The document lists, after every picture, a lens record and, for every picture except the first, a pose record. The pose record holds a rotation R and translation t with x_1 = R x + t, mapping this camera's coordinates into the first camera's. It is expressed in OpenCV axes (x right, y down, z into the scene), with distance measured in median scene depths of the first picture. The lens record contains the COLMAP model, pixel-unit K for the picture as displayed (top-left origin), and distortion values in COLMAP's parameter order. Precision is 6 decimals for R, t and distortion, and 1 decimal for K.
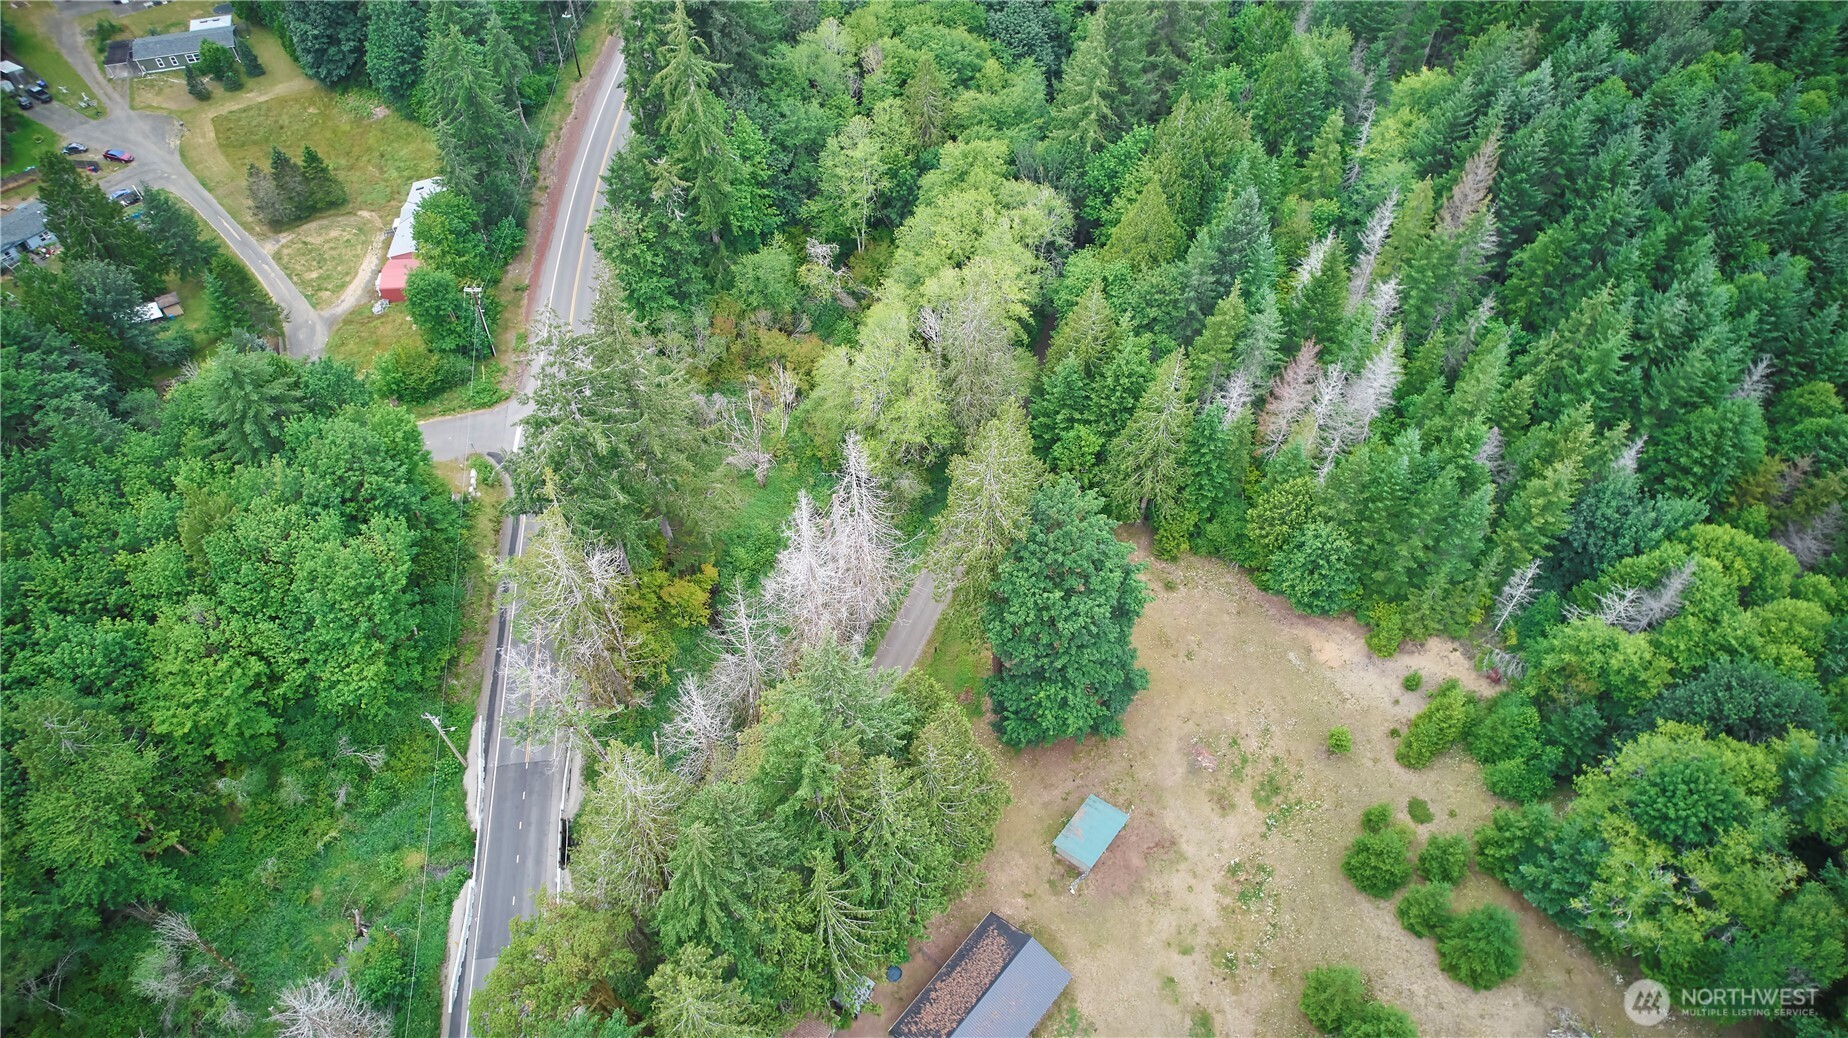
lens RADIAL K [[1196.1, 0, 927.5], [0, 1196.1, 535.1], [0, 0, 1]] dist [-0.081580, 0.078019]
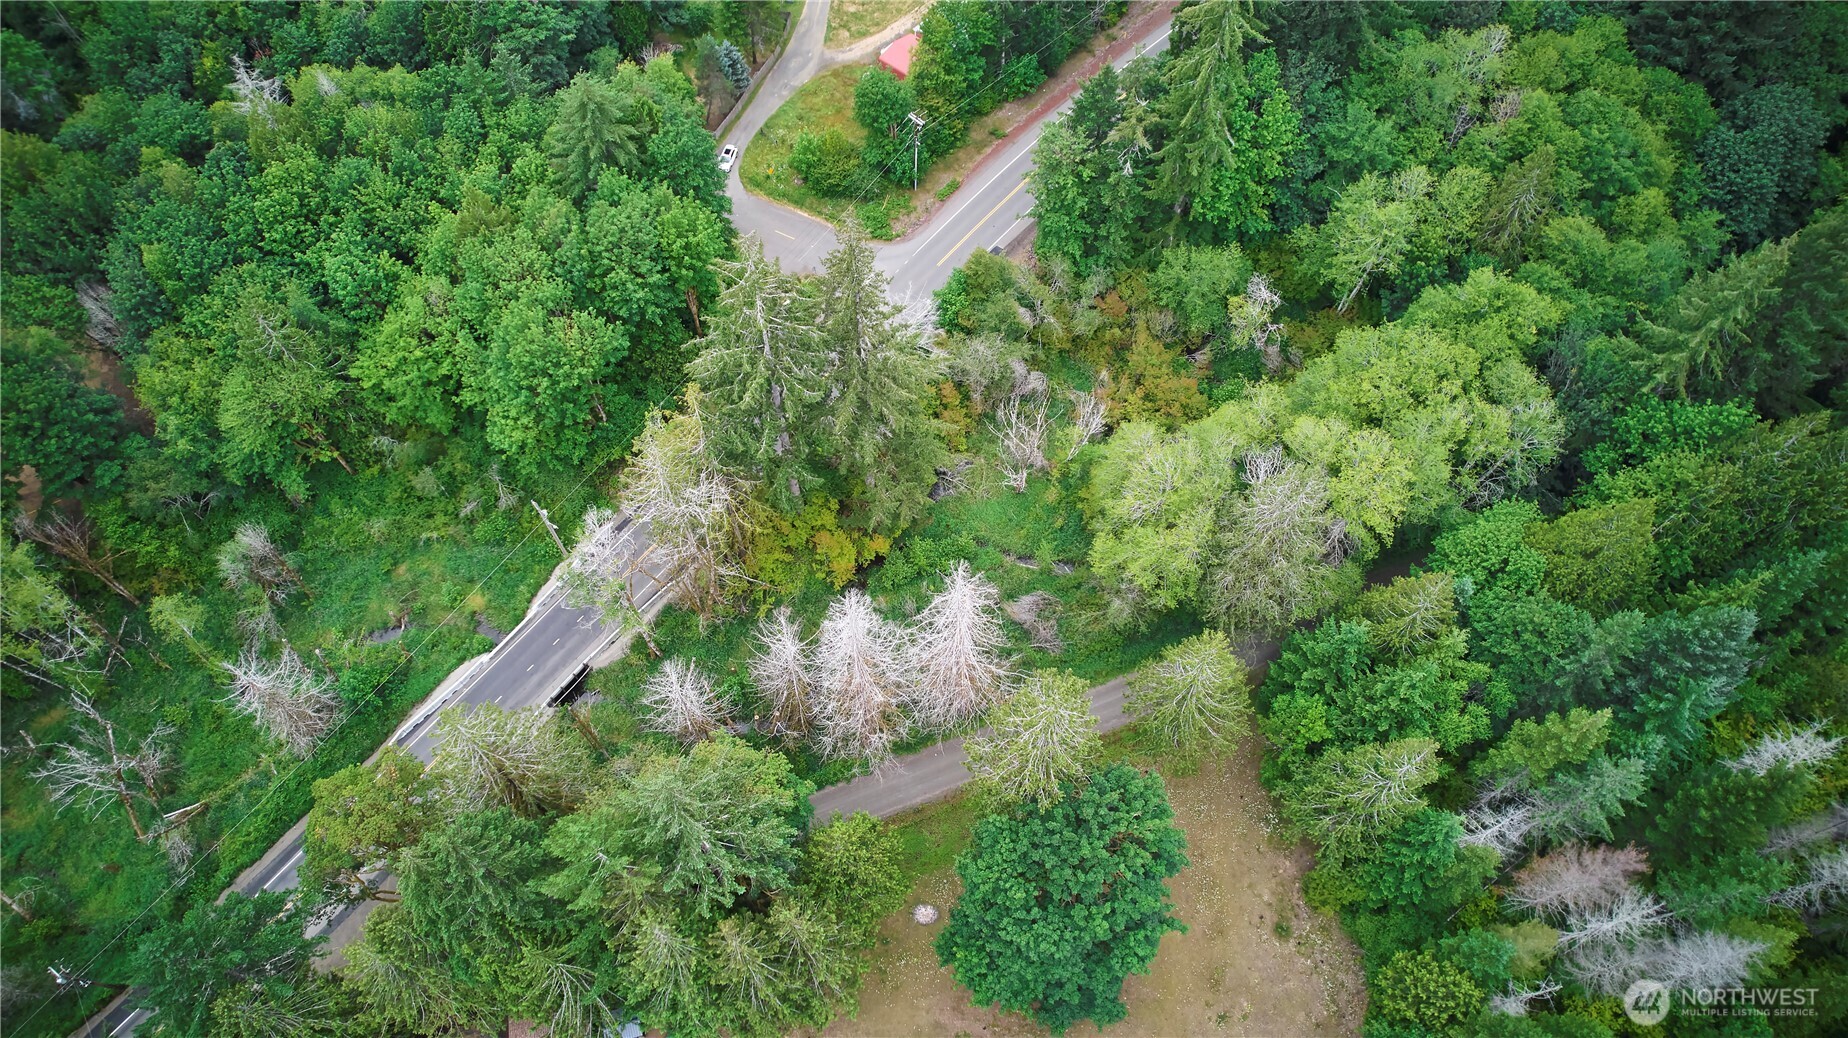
lens RADIAL K [[1196.1, 0, 927.5], [0, 1196.1, 535.1], [0, 0, 1]] dist [-0.081580, 0.078019]
pose [[0.698004, 0.623471, -0.352243, 0.158133], [-0.545807, 0.781628, 0.301915, -0.272864], [0.463558, -0.018481, 0.885874, 0.226769]]
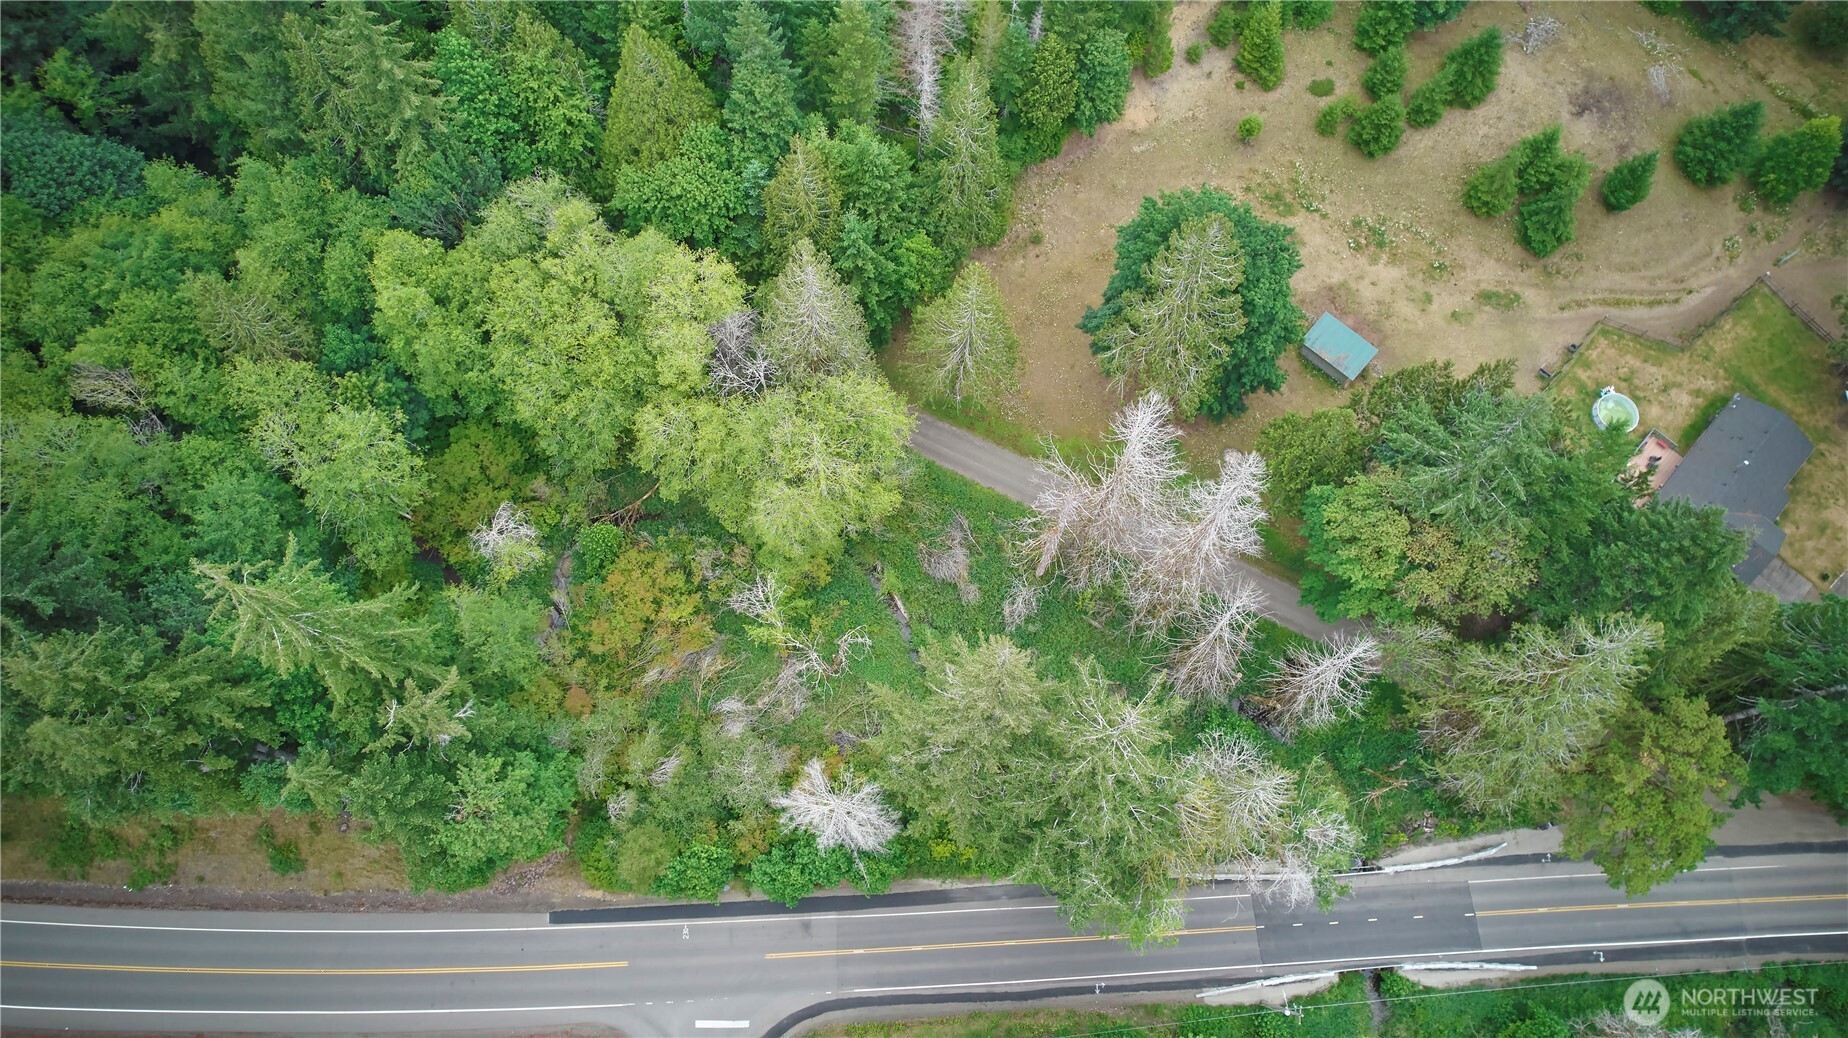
lens RADIAL K [[1196.1, 0, 927.5], [0, 1196.1, 535.1], [0, 0, 1]] dist [-0.081580, 0.078019]
pose [[0.065240, -0.935264, 0.347887, -0.360436], [0.751826, 0.275304, 0.599138, -0.538980], [-0.656126, 0.222463, 0.721116, 0.445457]]
